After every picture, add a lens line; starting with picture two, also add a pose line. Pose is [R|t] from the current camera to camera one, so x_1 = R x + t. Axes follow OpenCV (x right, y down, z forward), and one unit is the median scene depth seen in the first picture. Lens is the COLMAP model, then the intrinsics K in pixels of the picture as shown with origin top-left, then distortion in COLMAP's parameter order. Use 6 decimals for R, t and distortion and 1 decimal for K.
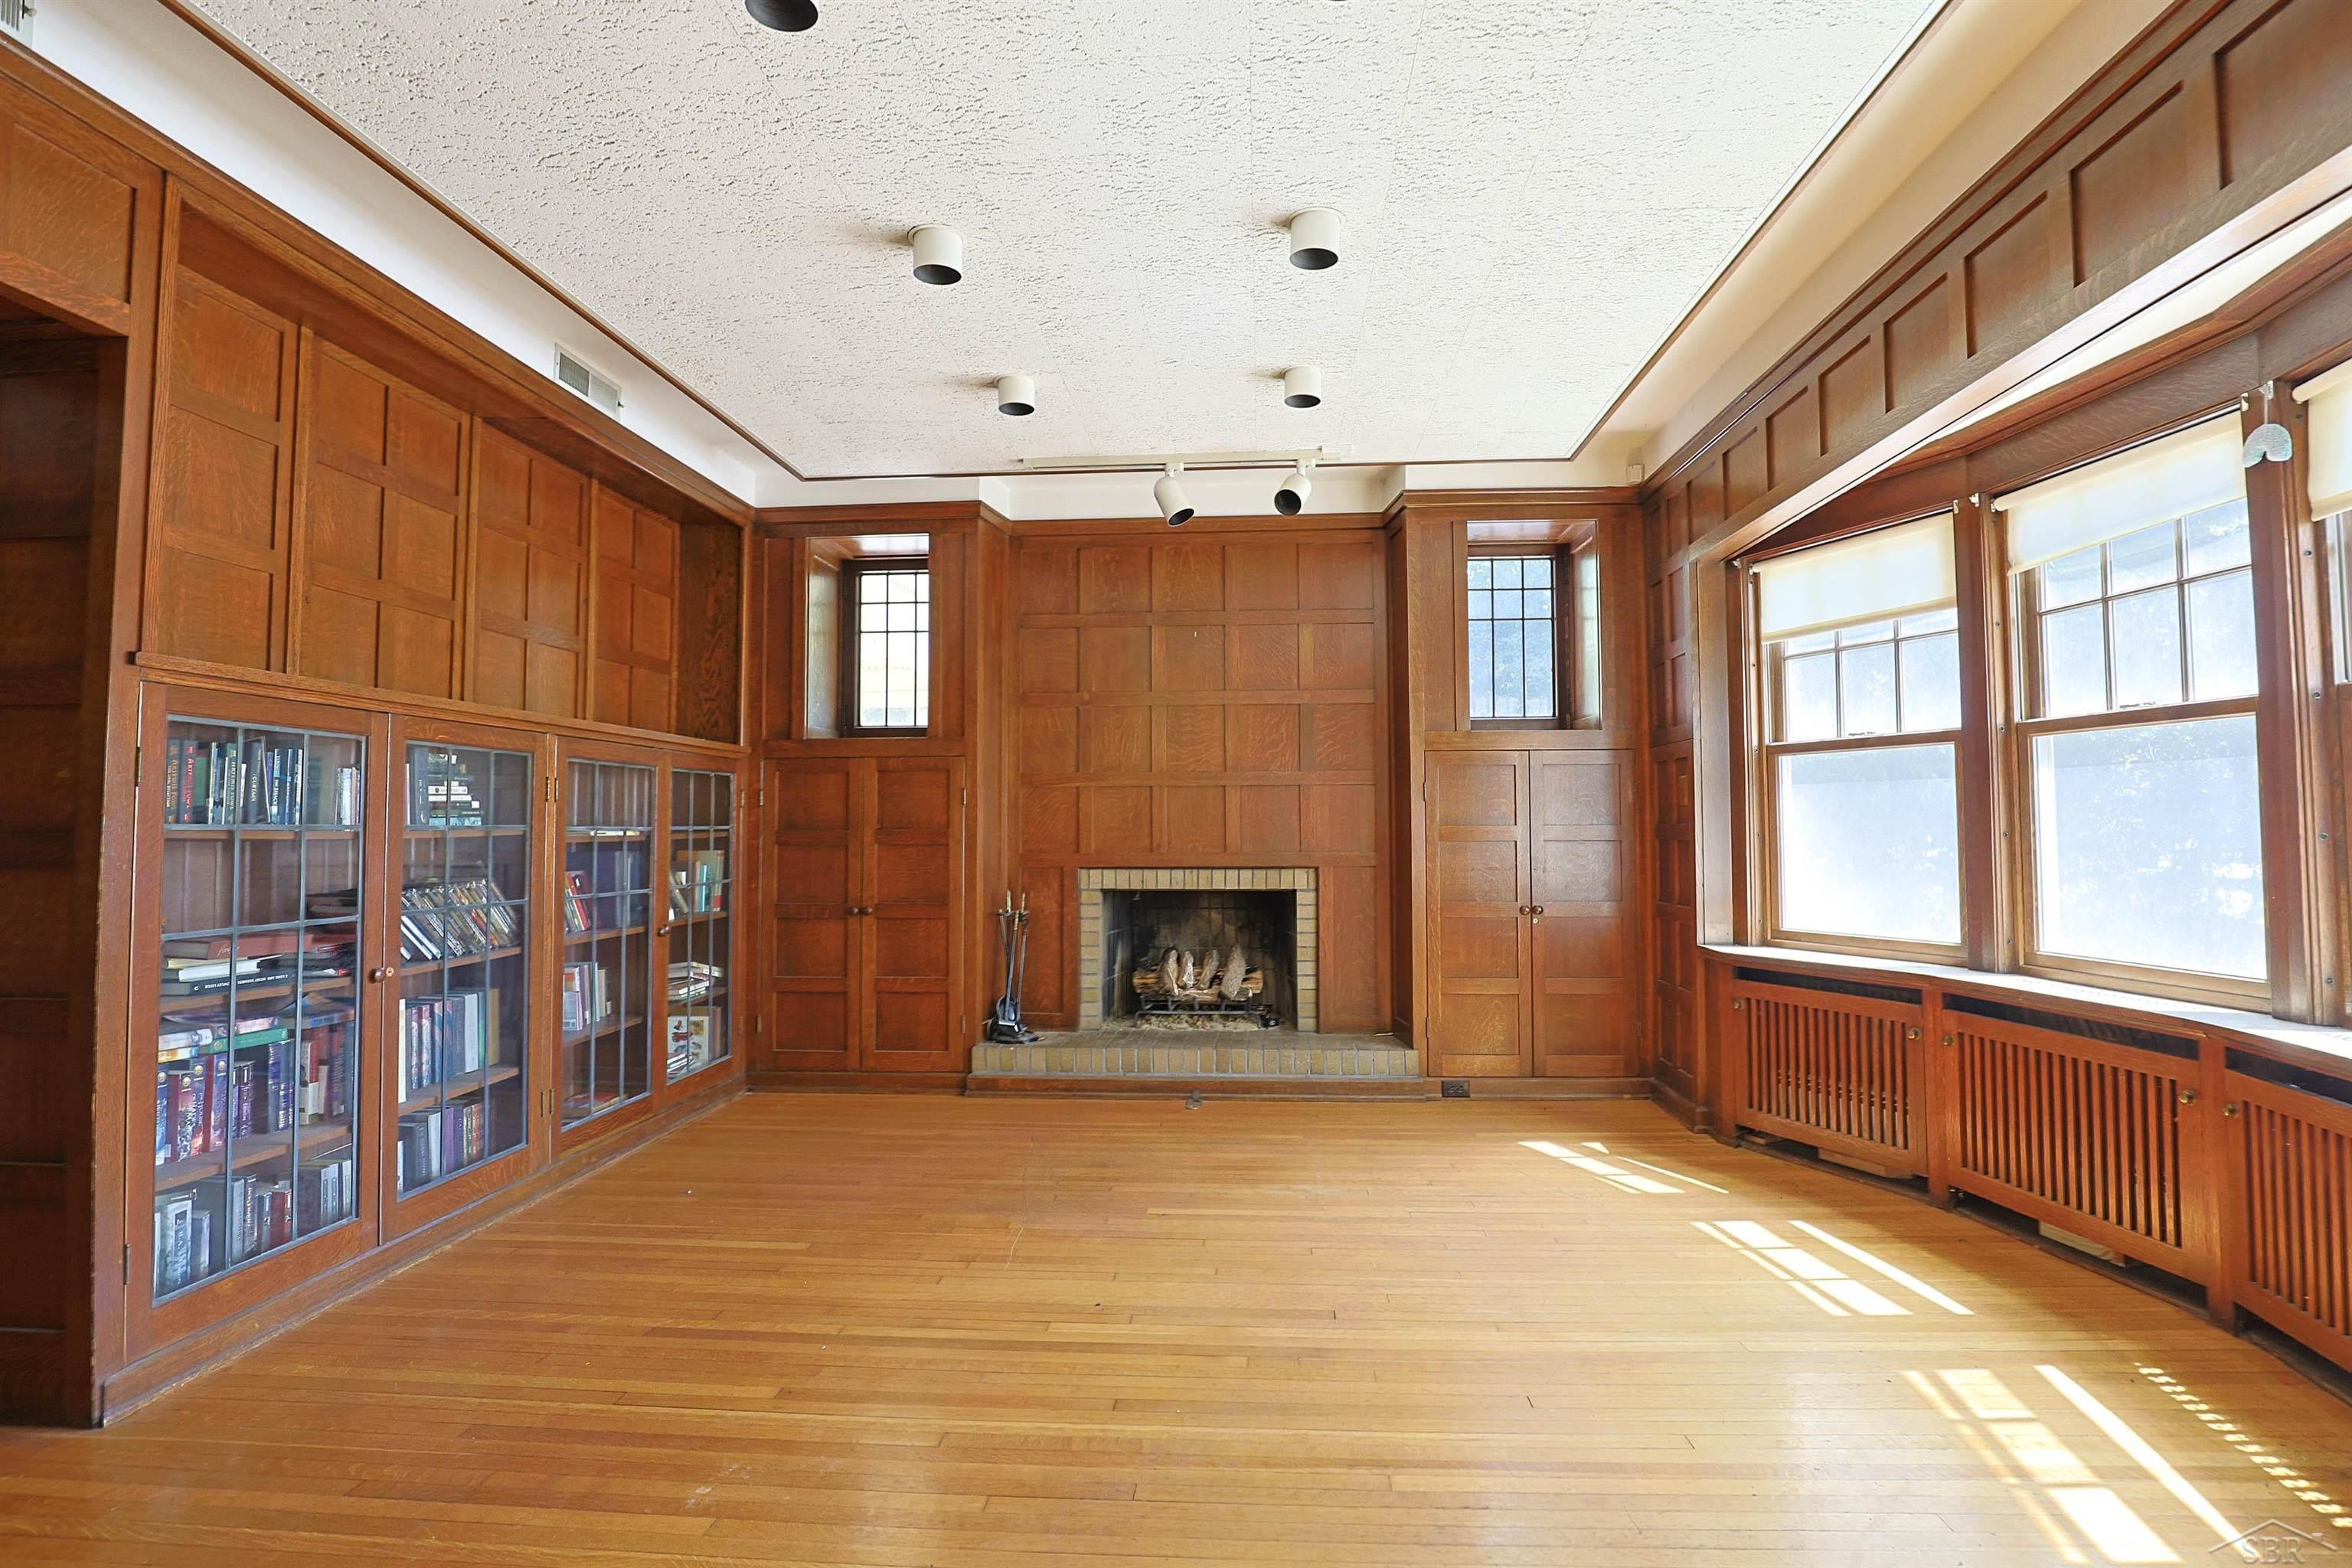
lens RADIAL K [[1052.1, 0, 1176.0], [0, 1052.1, 784.0], [0, 0, 1]] dist [0.000968, -0.000071]
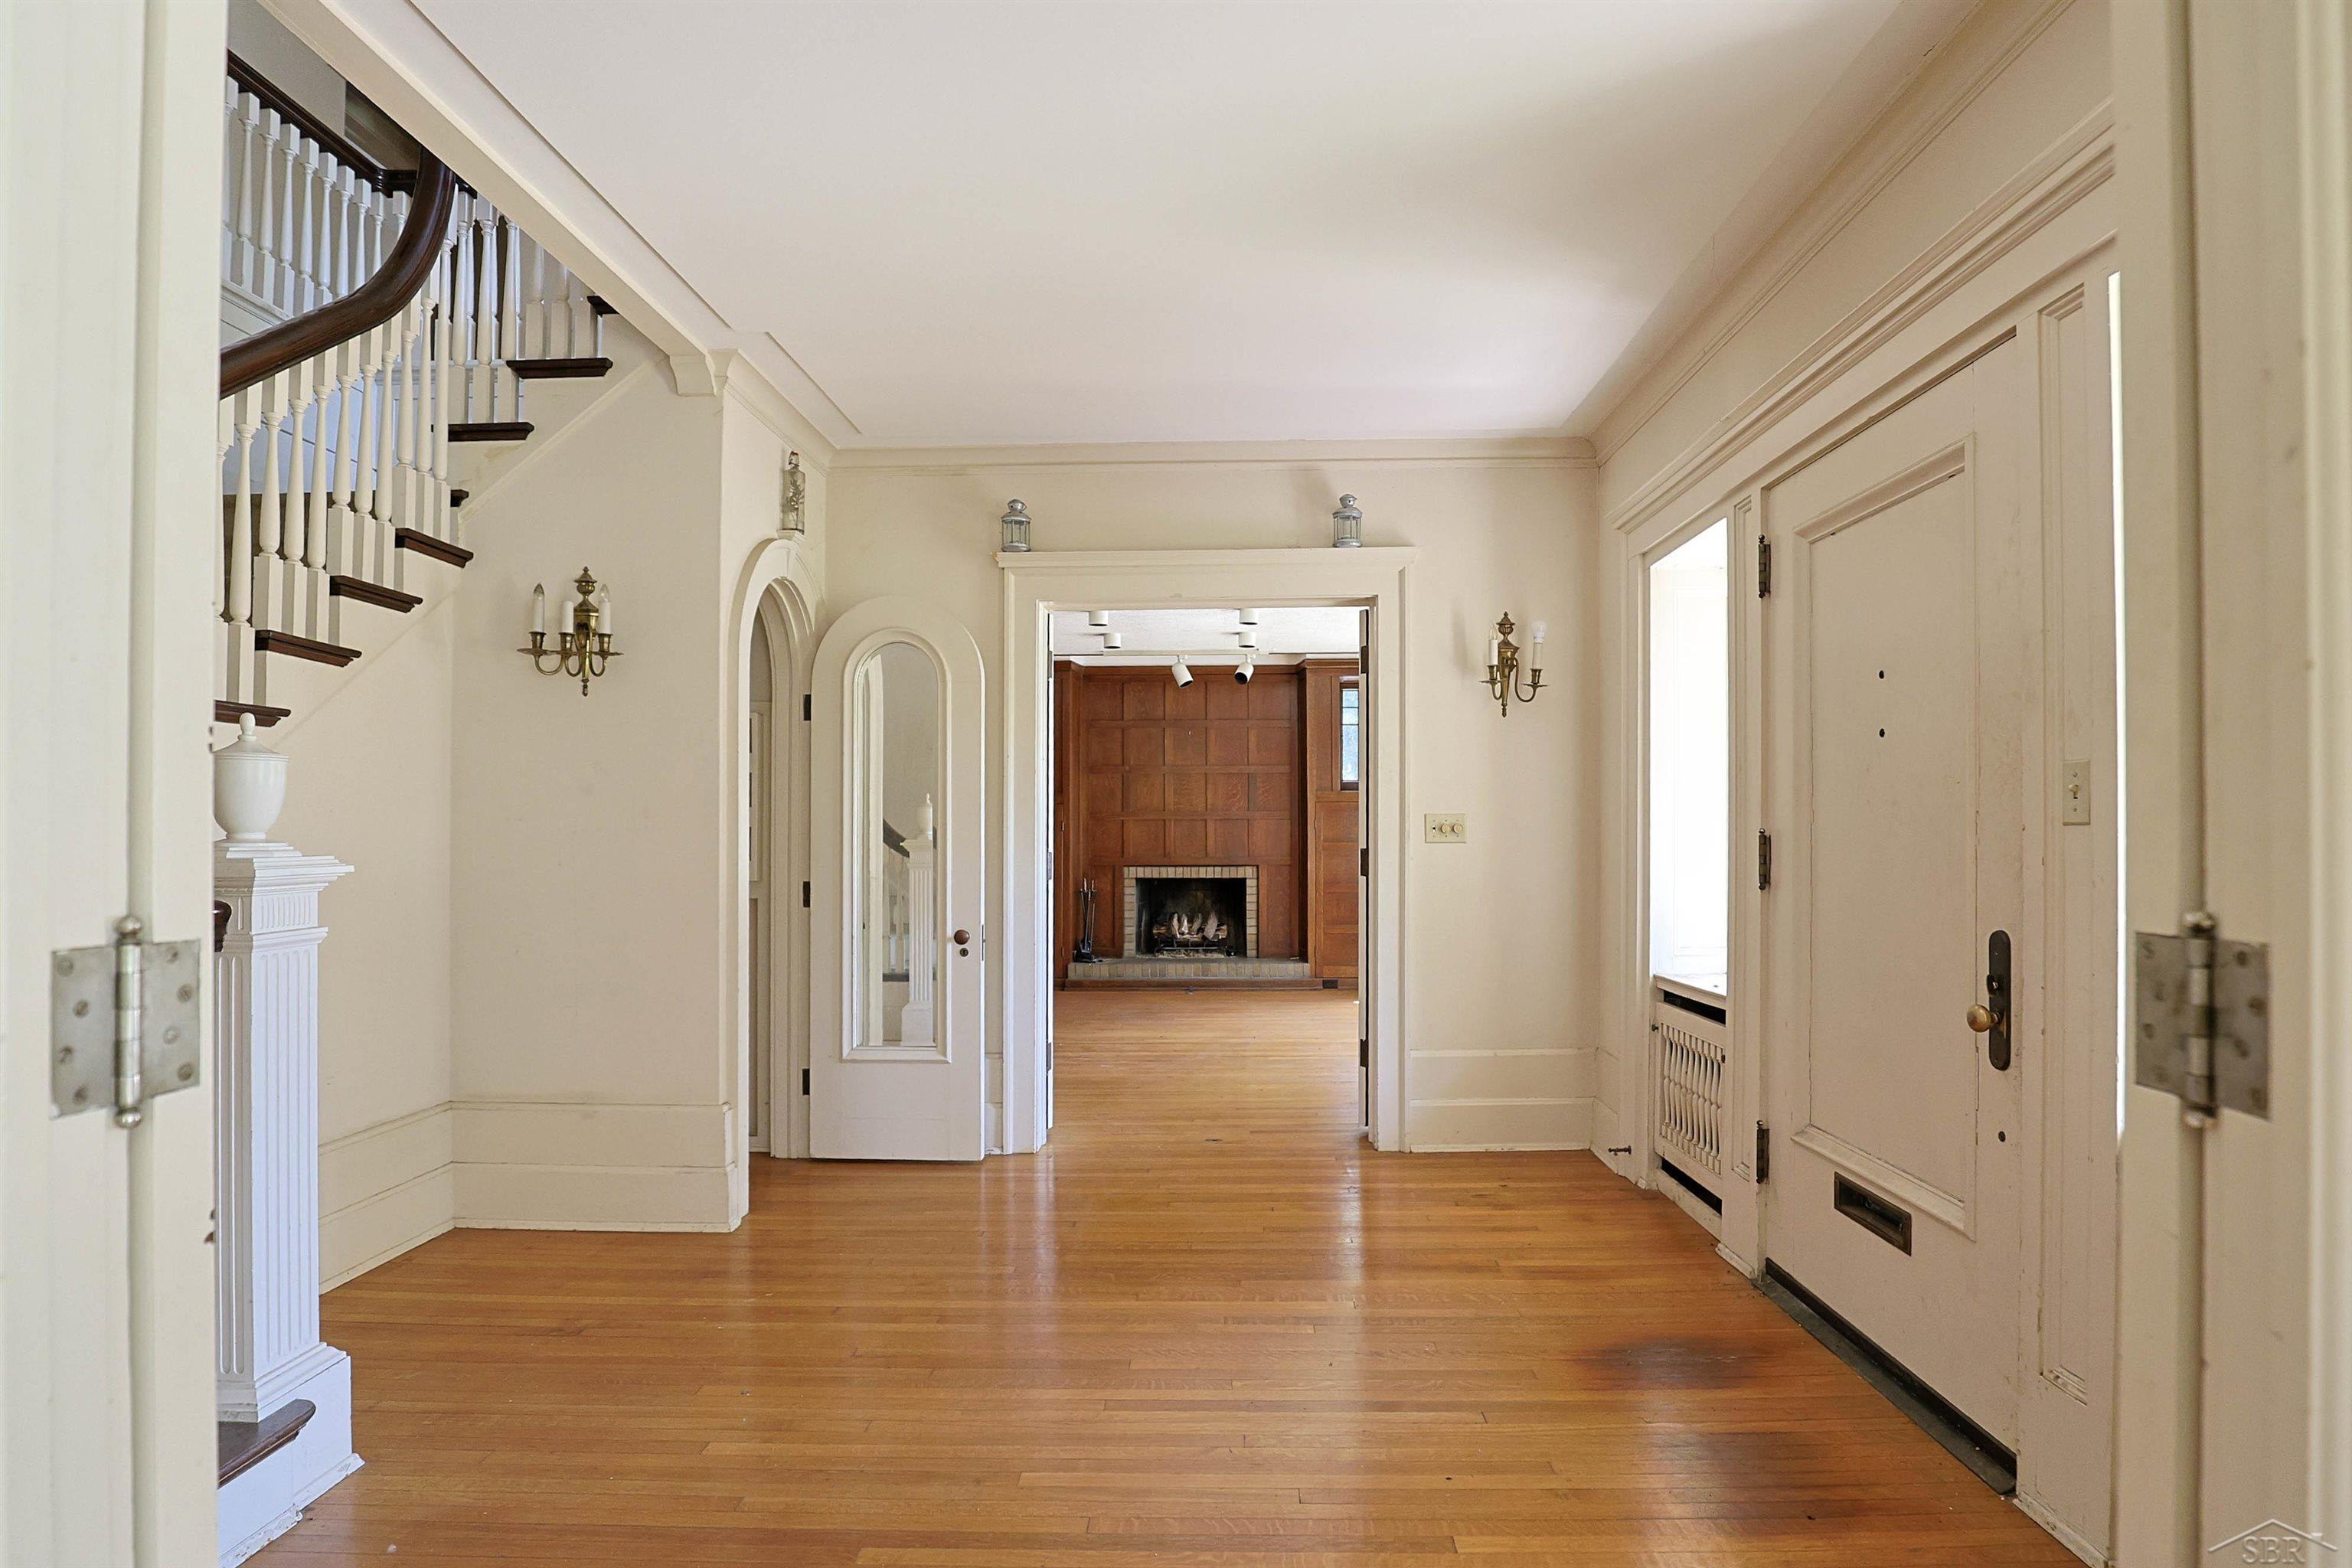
lens RADIAL K [[1052.1, 0, 1176.0], [0, 1052.1, 784.0], [0, 0, 1]] dist [0.000968, -0.000071]
pose [[0.999337, 0.004103, 0.036186, -0.068357], [-0.003859, 0.999969, -0.006801, -0.045530], [-0.036213, 0.006657, 0.999322, -0.762713]]
